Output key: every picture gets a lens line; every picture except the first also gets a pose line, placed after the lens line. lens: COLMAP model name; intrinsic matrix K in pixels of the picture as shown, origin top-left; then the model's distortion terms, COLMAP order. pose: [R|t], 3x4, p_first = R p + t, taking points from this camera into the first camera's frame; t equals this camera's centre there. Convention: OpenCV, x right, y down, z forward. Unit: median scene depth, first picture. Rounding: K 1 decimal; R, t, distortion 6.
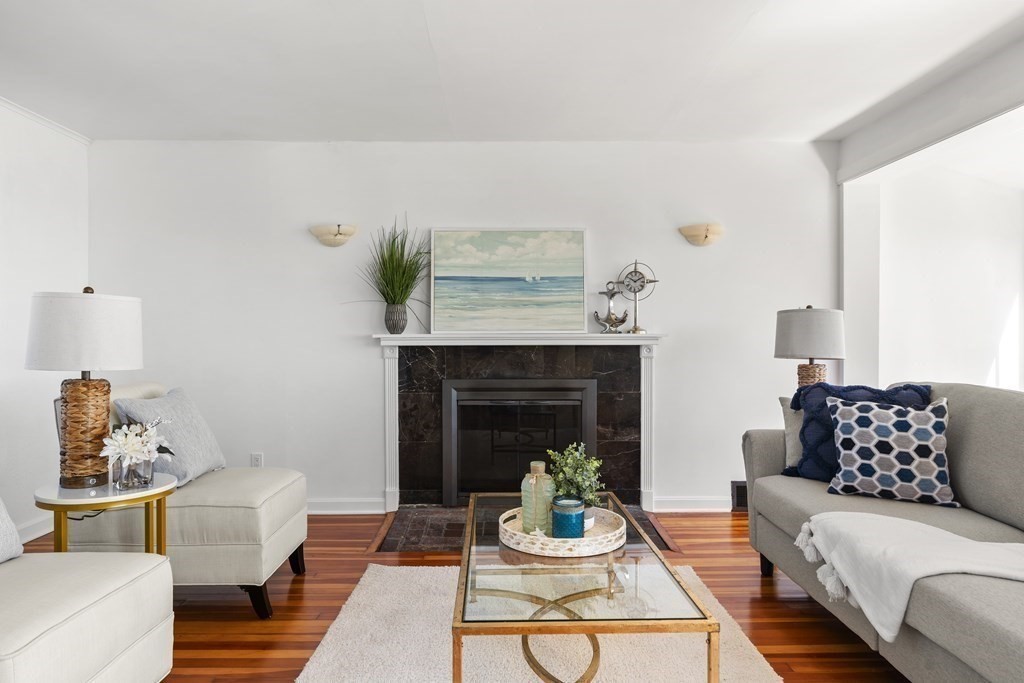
lens RADIAL K [[635.1, 0, 510.1], [0, 635.1, 340.4], [0, 0, 1]] dist [0.006542, 0.003923]
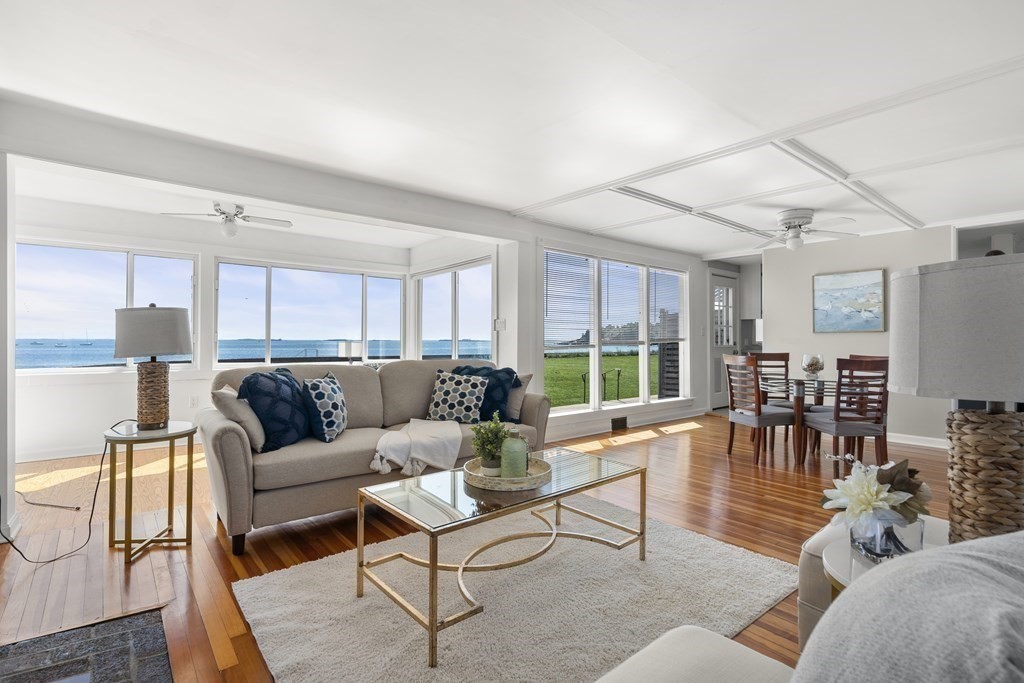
lens RADIAL K [[501.8, 0, 504.9], [0, 501.8, 336.6], [0, 0, 1]] dist [-0.005747, -0.000377]
pose [[-0.630962, -0.000124, 0.775813, -0.426145], [-0.004606, 0.999983, -0.003586, -0.001847], [-0.775800, -0.005836, -0.630952, 0.924349]]
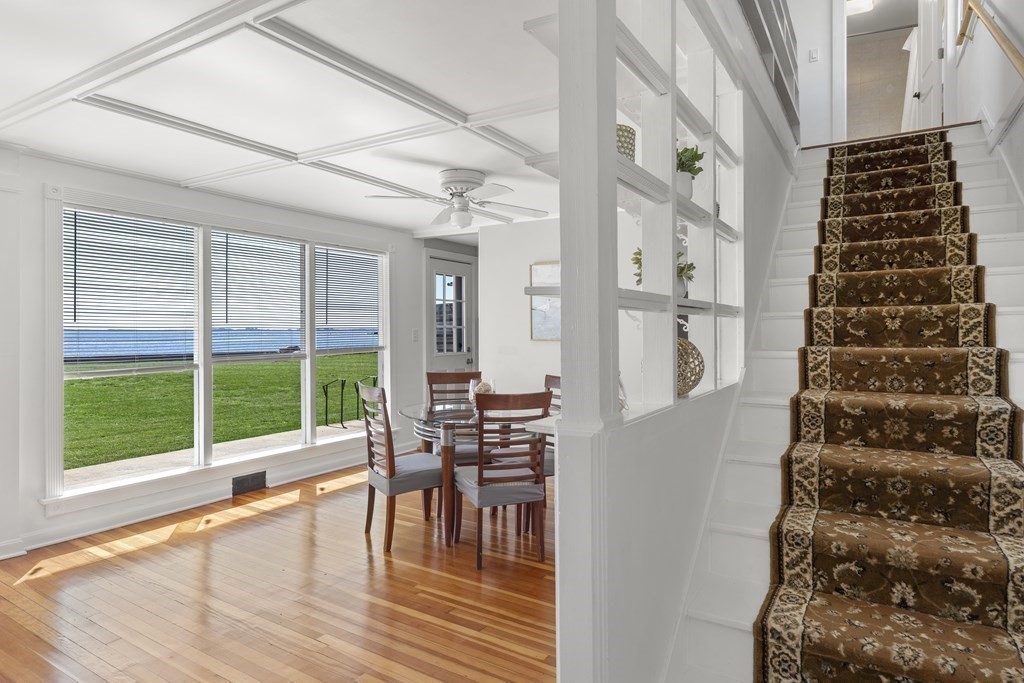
lens RADIAL K [[603.7, 0, 516.5], [0, 603.7, 336.5], [0, 0, 1]] dist [0.005871, -0.000501]
pose [[-0.849534, -0.011364, 0.527411, -0.544807], [-0.002623, 0.999847, 0.017318, -0.057558], [-0.527527, 0.013329, -0.849434, 0.420581]]
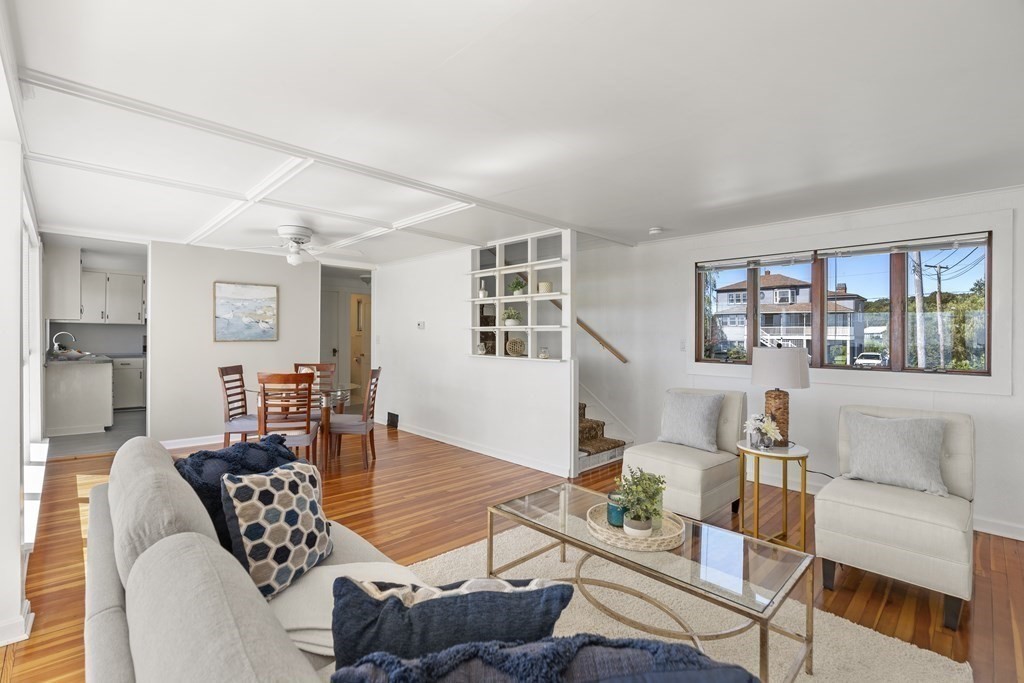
lens RADIAL K [[469.0, 0, 485.8], [0, 469.0, 329.5], [0, 0, 1]] dist [0.011506, -0.000427]
pose [[-0.743973, -0.019637, -0.667921, 0.521621], [-0.013510, 0.999806, -0.014347, -0.050284], [0.668073, -0.001650, -0.744094, 0.801771]]
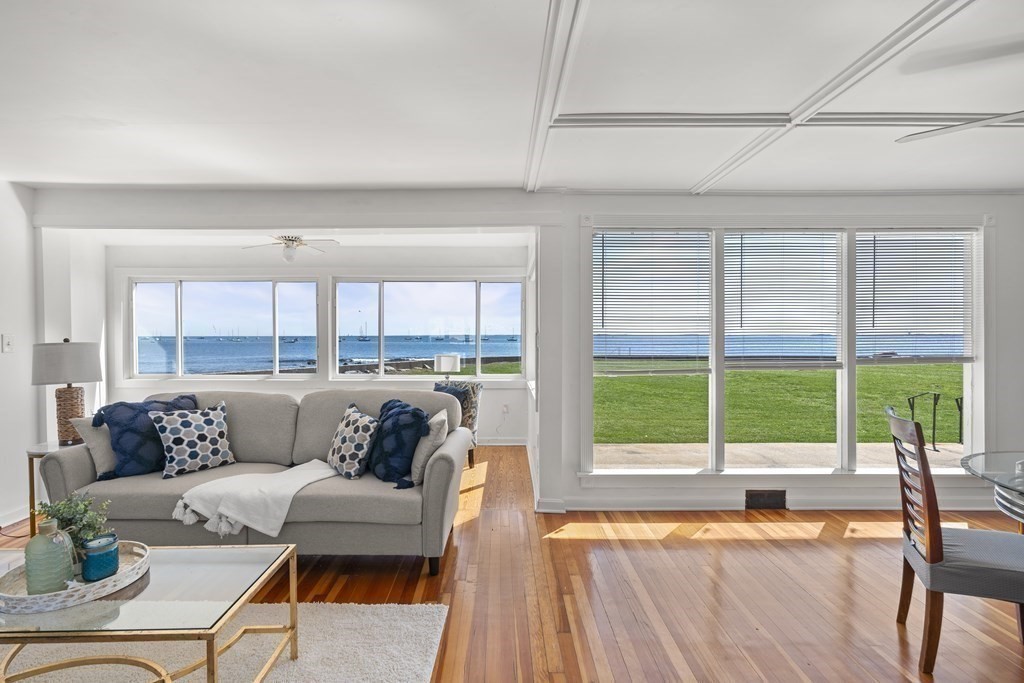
lens RADIAL K [[501.8, 0, 502.9], [0, 501.8, 340.9], [0, 0, 1]] dist [-0.005747, -0.000377]
pose [[0.017176, -0.016825, 0.999711, -0.388449], [0.004185, 0.999851, 0.016755, -0.054391], [-0.999844, 0.003896, 0.017244, 0.146938]]
